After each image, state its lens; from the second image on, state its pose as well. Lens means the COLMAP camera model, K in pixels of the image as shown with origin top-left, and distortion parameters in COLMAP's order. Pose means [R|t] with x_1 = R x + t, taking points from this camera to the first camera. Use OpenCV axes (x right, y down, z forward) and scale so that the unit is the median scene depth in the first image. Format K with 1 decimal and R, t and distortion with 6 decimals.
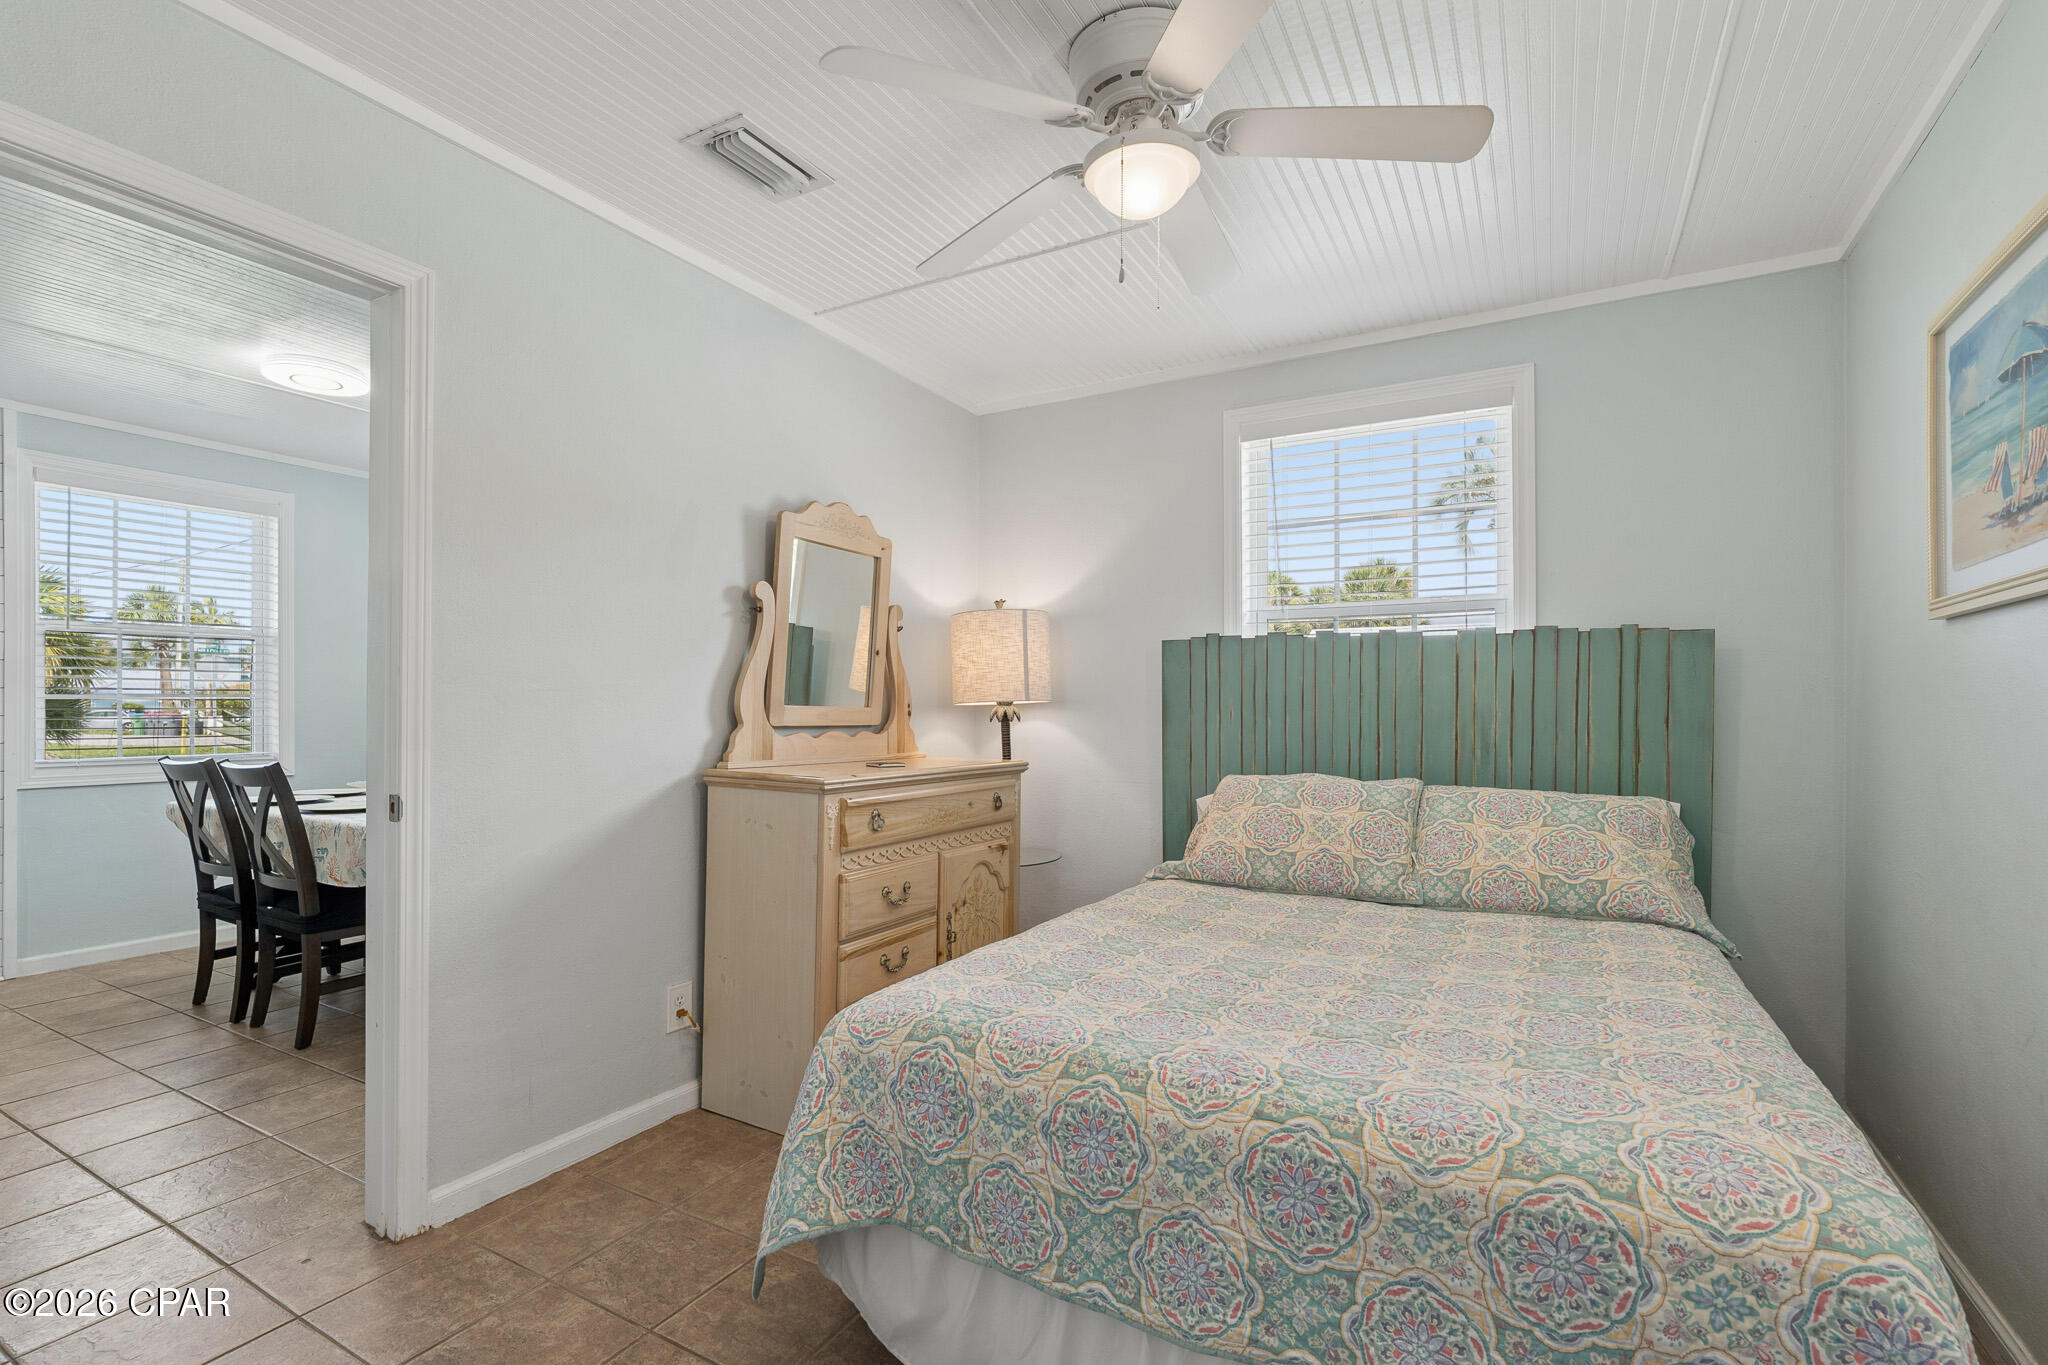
lens RADIAL K [[928.6, 0, 1023.1], [0, 928.6, 688.5], [0, 0, 1]] dist [-0.002144, 0.000970]
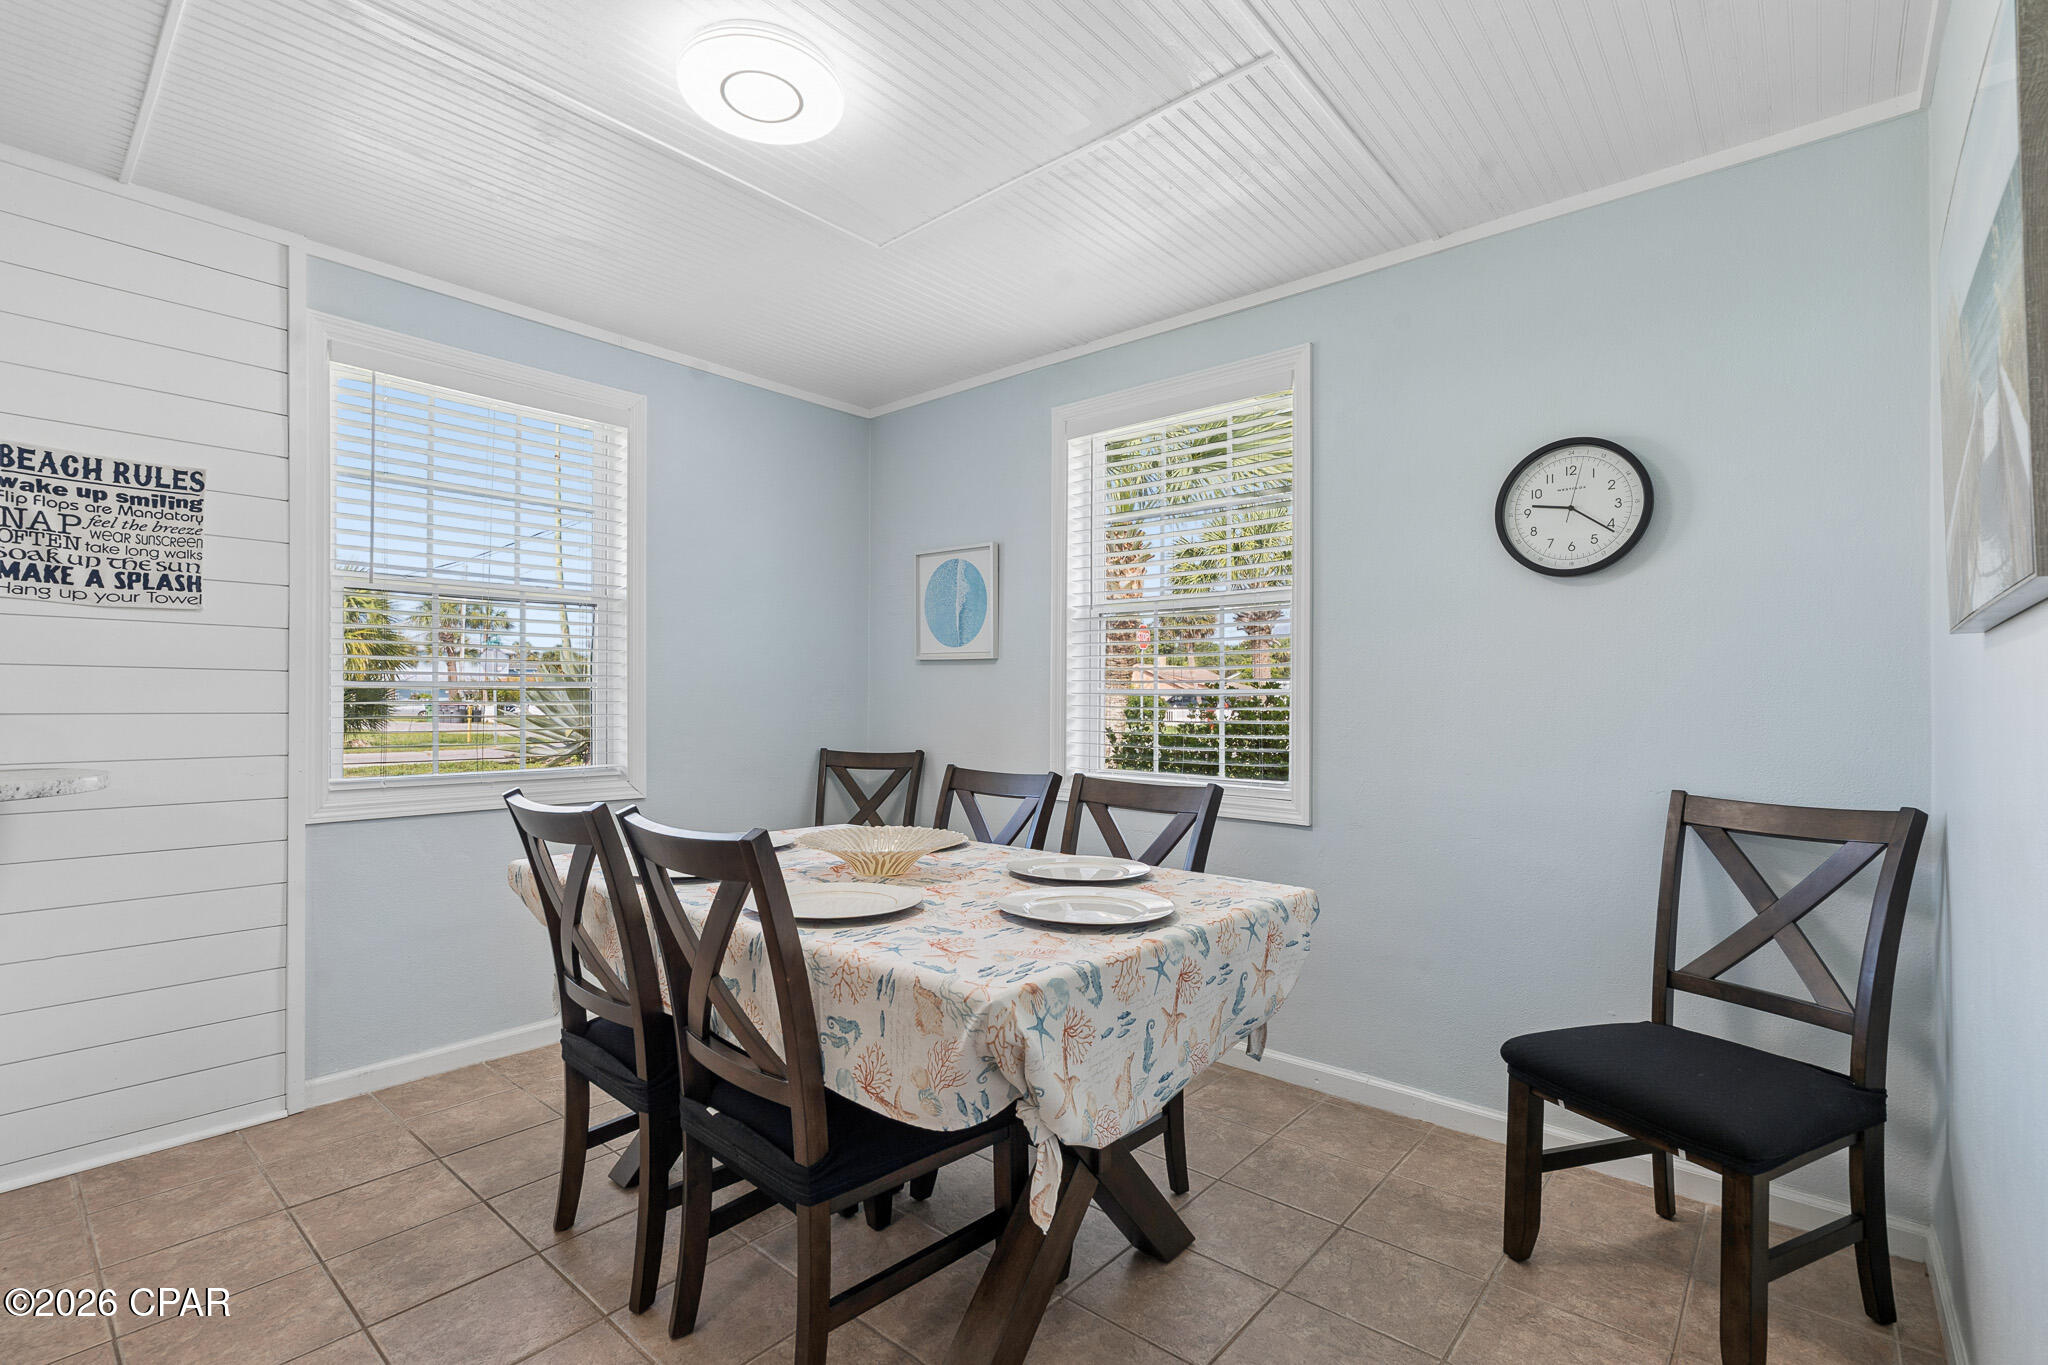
lens RADIAL K [[925.1, 0, 1021.9], [0, 925.1, 675.5], [0, 0, 1]] dist [-0.003392, -0.000488]
pose [[0.981601, -0.001804, -0.190933, -0.507241], [0.000943, 0.999989, -0.004602, 0.006791], [0.190939, 0.004337, 0.981592, 0.500430]]
